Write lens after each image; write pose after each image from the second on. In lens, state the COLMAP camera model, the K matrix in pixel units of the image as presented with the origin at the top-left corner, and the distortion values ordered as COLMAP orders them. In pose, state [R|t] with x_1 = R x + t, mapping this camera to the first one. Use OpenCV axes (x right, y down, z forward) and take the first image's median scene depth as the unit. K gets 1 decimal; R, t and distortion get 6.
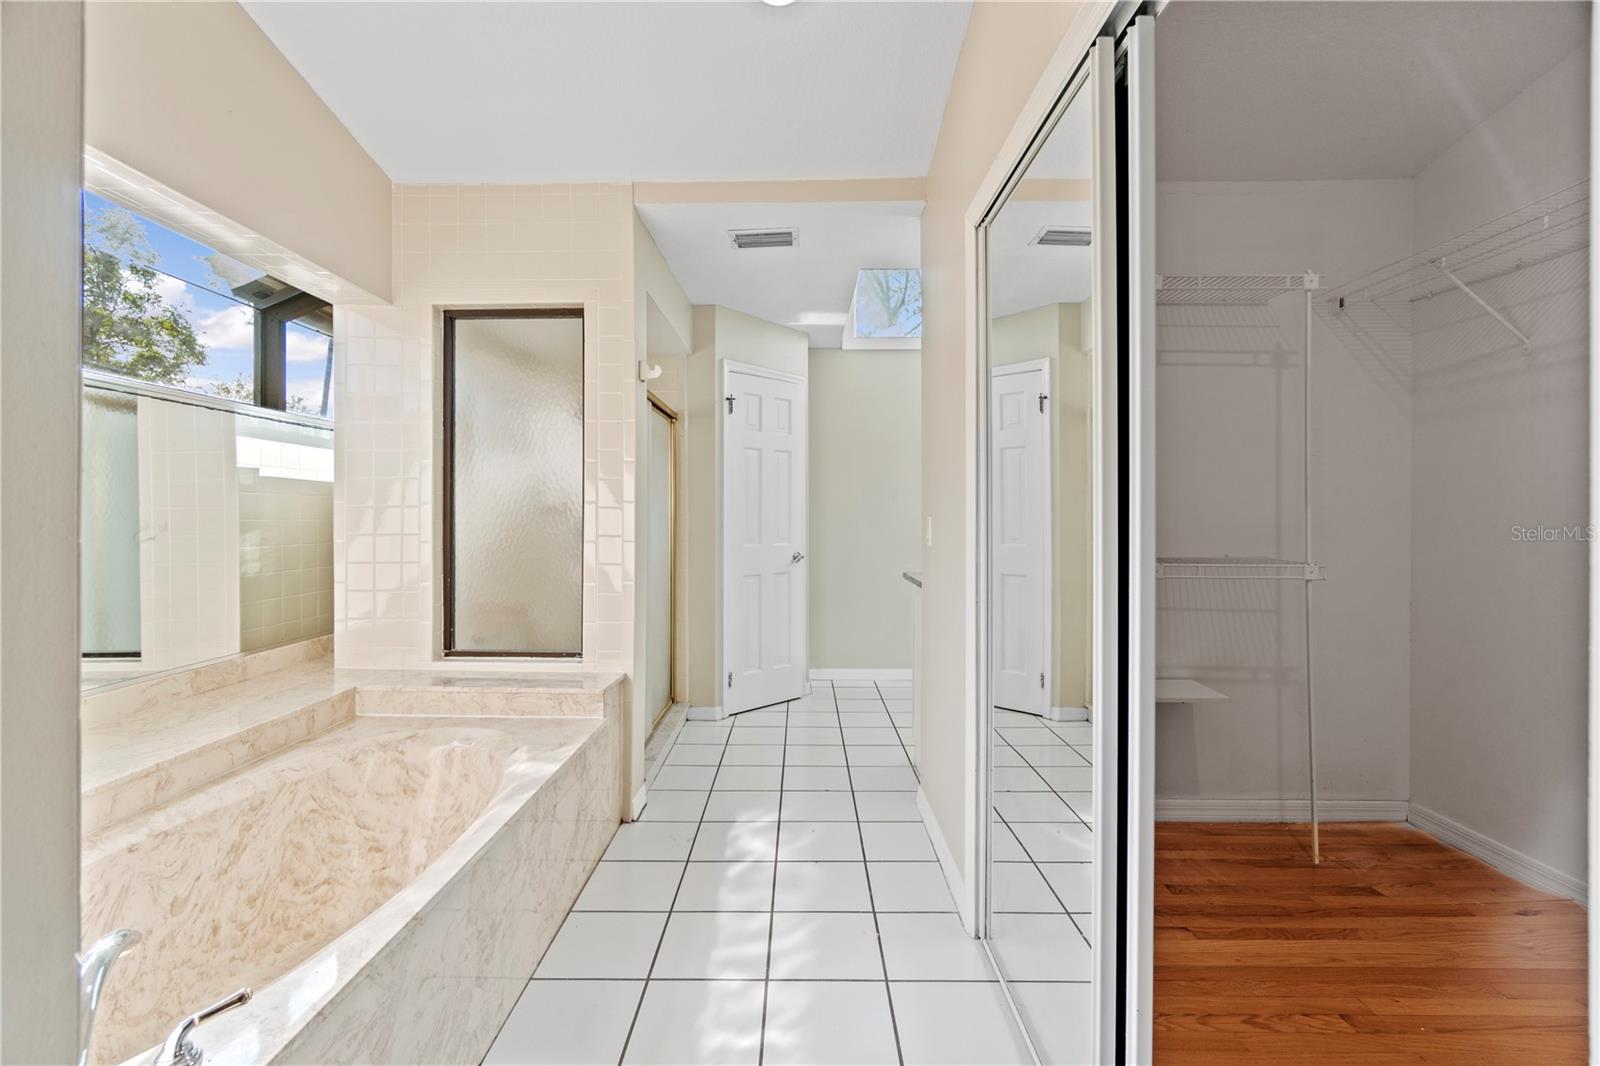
lens RADIAL K [[688.2, 0, 797.6], [0, 688.2, 526.7], [0, 0, 1]] dist [-0.002577, 0.000791]
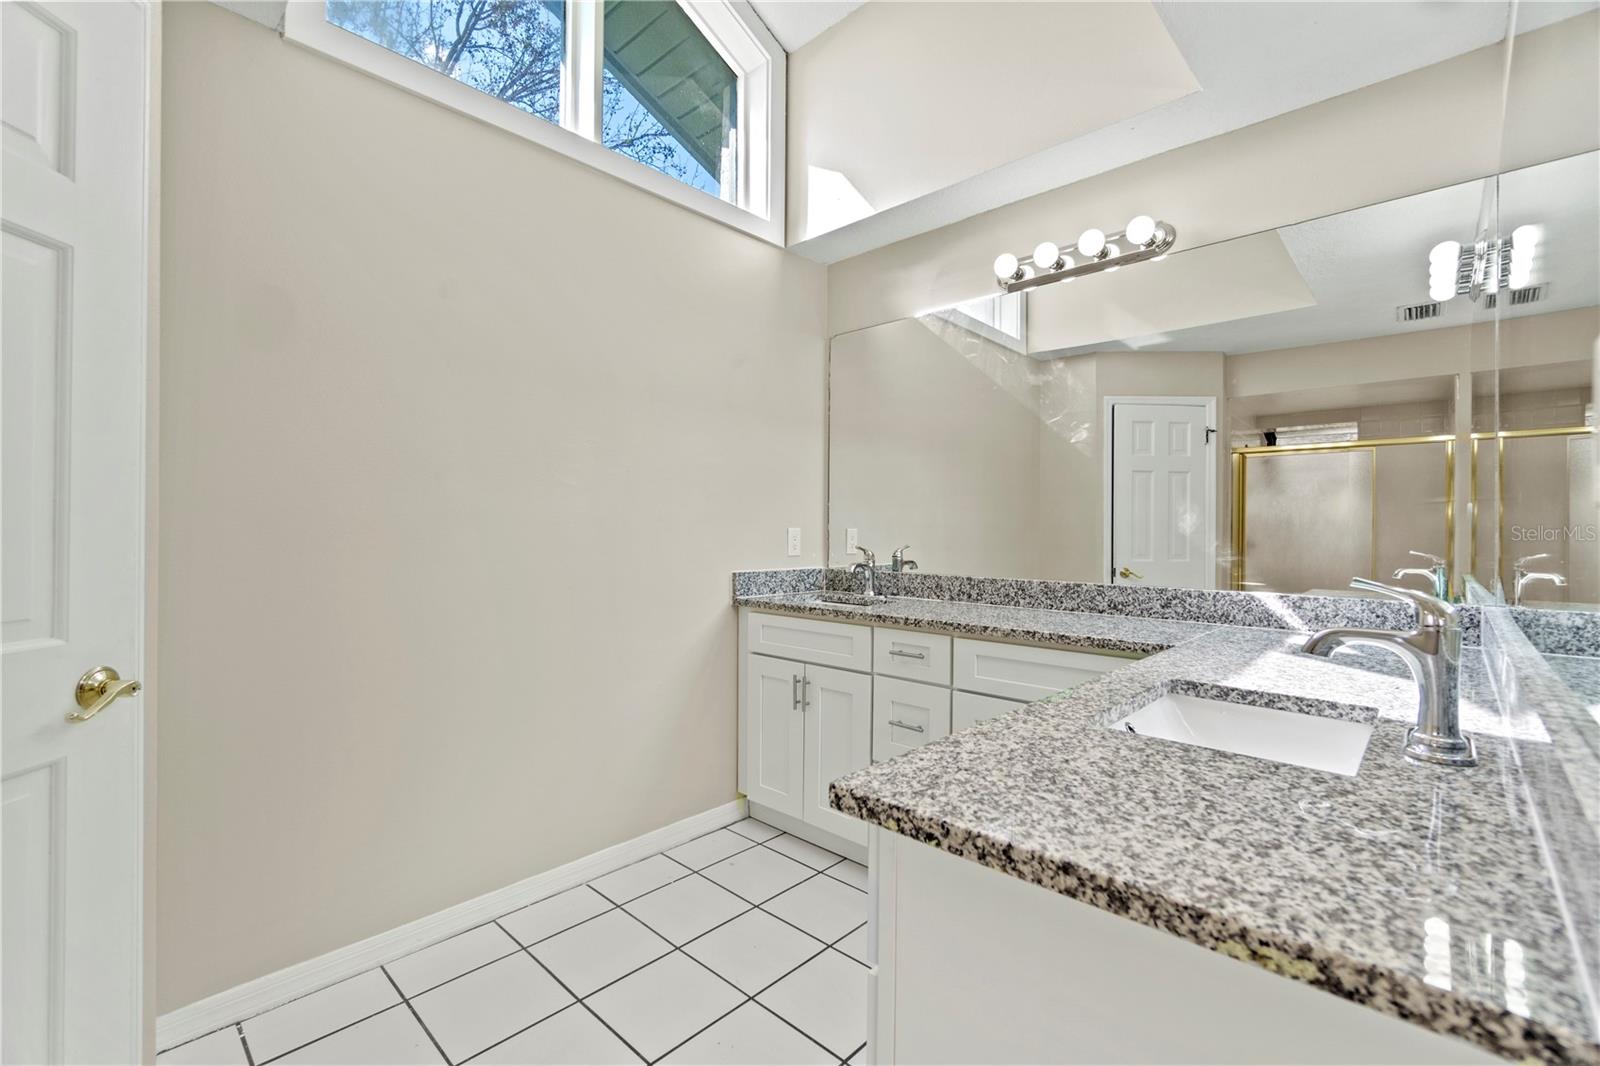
lens RADIAL K [[688.2, 0, 798.8], [0, 688.2, 532.0], [0, 0, 1]] dist [-0.002577, 0.000791]
pose [[0.680805, 0.001800, 0.732463, -0.017107], [0.011706, 0.999843, -0.013338, -0.014003], [-0.732372, 0.017655, 0.680676, 1.020441]]
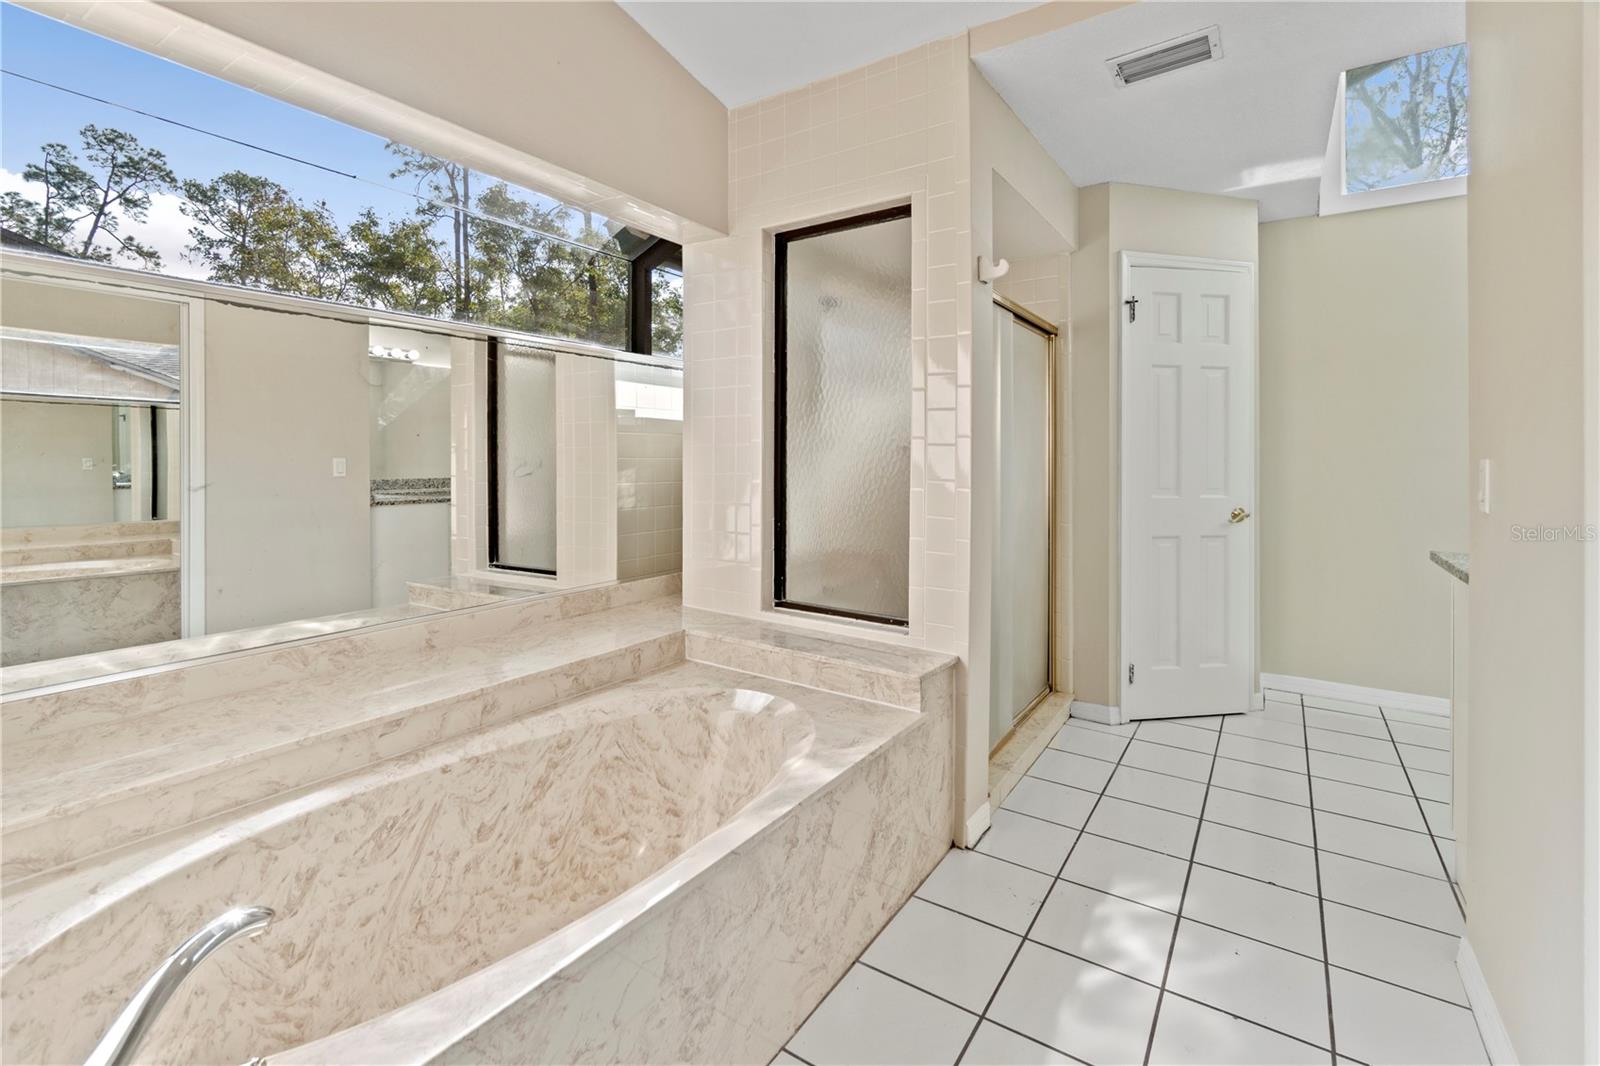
lens RADIAL K [[688.2, 0, 829.6], [0, 688.2, 456.1], [0, 0, 1]] dist [-0.002577, 0.000791]
pose [[0.833828, 0.003660, -0.552012, 0.063289], [-0.013282, 0.999822, -0.013433, -0.002994], [0.551864, 0.018532, 0.833728, 0.276577]]
